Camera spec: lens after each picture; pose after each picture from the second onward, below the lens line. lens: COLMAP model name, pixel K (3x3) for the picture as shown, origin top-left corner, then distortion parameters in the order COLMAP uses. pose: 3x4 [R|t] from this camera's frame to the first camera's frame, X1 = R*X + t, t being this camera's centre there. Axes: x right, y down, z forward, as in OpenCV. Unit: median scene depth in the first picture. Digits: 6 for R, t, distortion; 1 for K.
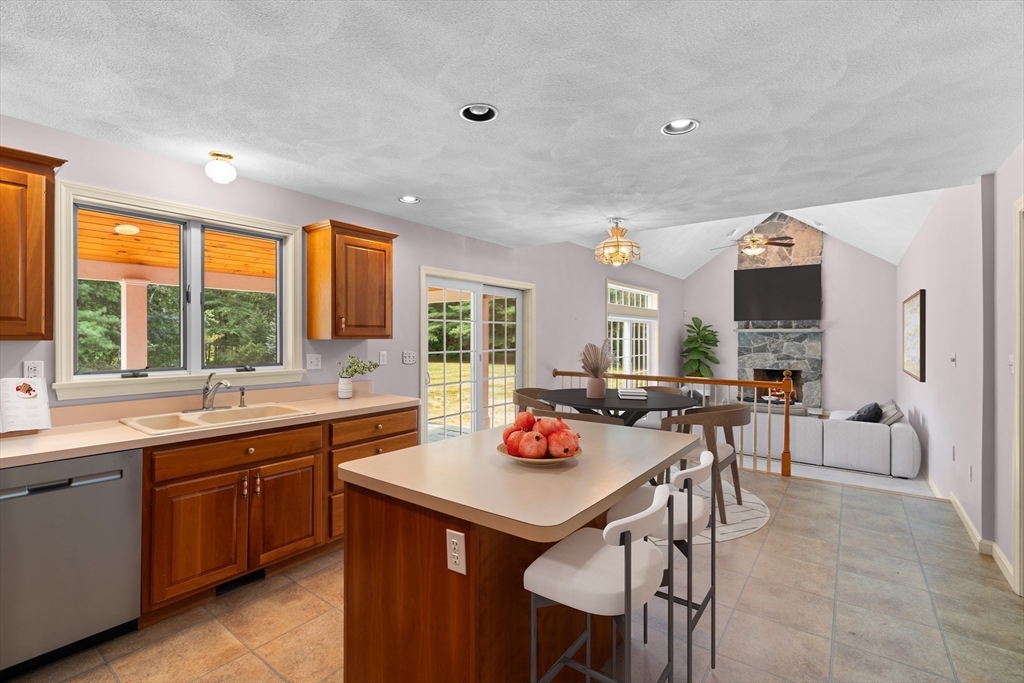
lens RADIAL K [[460.1, 0, 508.4], [0, 460.1, 340.0], [0, 0, 1]] dist [-0.003104, 0.000867]
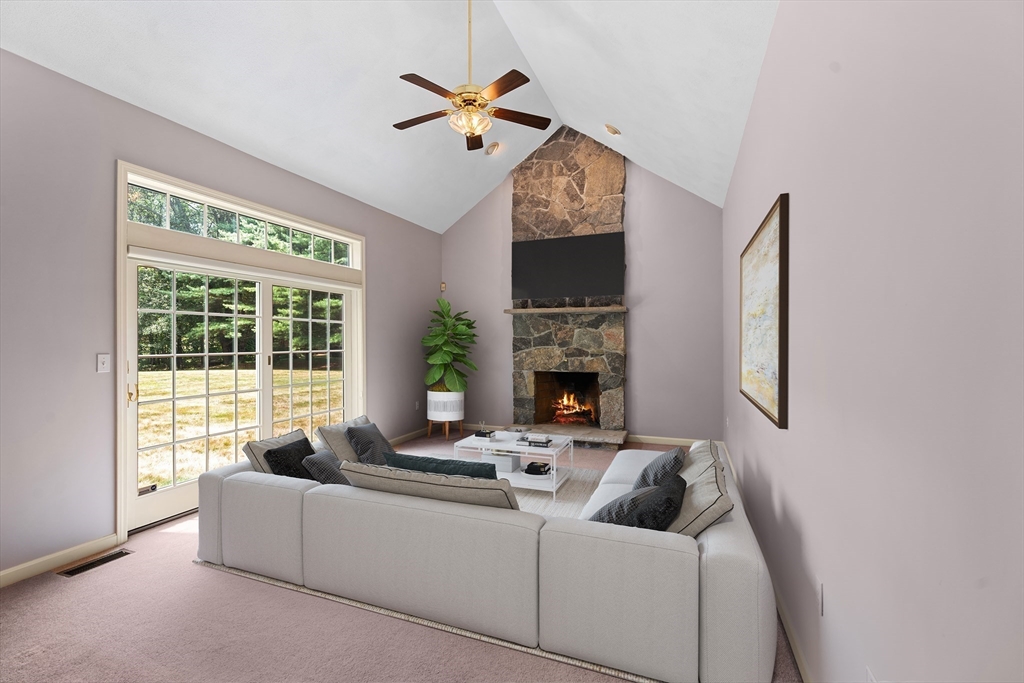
lens RADIAL K [[460.1, 0, 511.2], [0, 460.1, 337.1], [0, 0, 1]] dist [-0.003104, 0.000867]
pose [[0.966367, -0.000901, 0.257166, 0.347153], [0.004410, 0.999905, -0.013067, 0.024144], [-0.257129, 0.013762, 0.966279, 0.401395]]
